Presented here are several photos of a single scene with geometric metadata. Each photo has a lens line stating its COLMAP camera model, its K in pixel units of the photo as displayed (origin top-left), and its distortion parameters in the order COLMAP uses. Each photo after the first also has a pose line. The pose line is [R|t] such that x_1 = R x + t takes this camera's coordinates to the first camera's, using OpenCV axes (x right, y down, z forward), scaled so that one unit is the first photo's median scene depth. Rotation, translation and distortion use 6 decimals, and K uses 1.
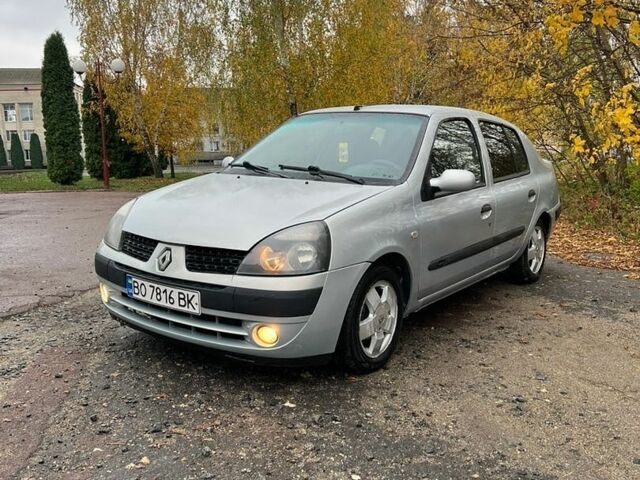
lens RADIAL K [[611.3, 0, 320.0], [0, 611.3, 240.0], [0, 0, 1]] dist [0.015326, -0.012259]
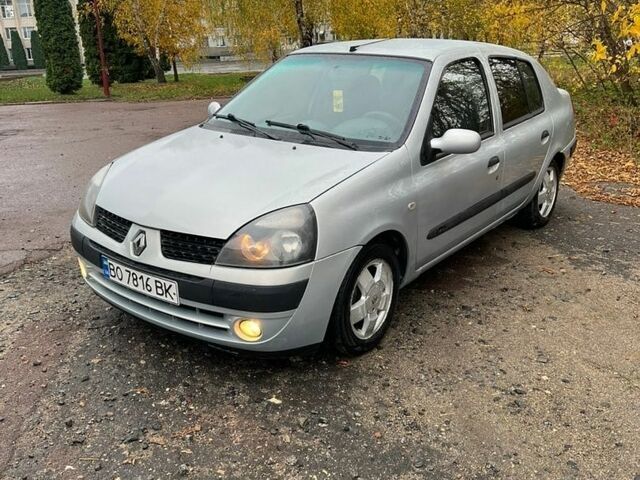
lens RADIAL K [[611.3, 0, 320.0], [0, 611.3, 240.0], [0, 0, 1]] dist [0.015326, -0.012259]
pose [[0.999766, -0.009476, -0.019443, 0.036234], [0.012520, 0.986551, 0.162974, -0.116895], [0.017637, -0.163180, 0.986439, 0.089630]]
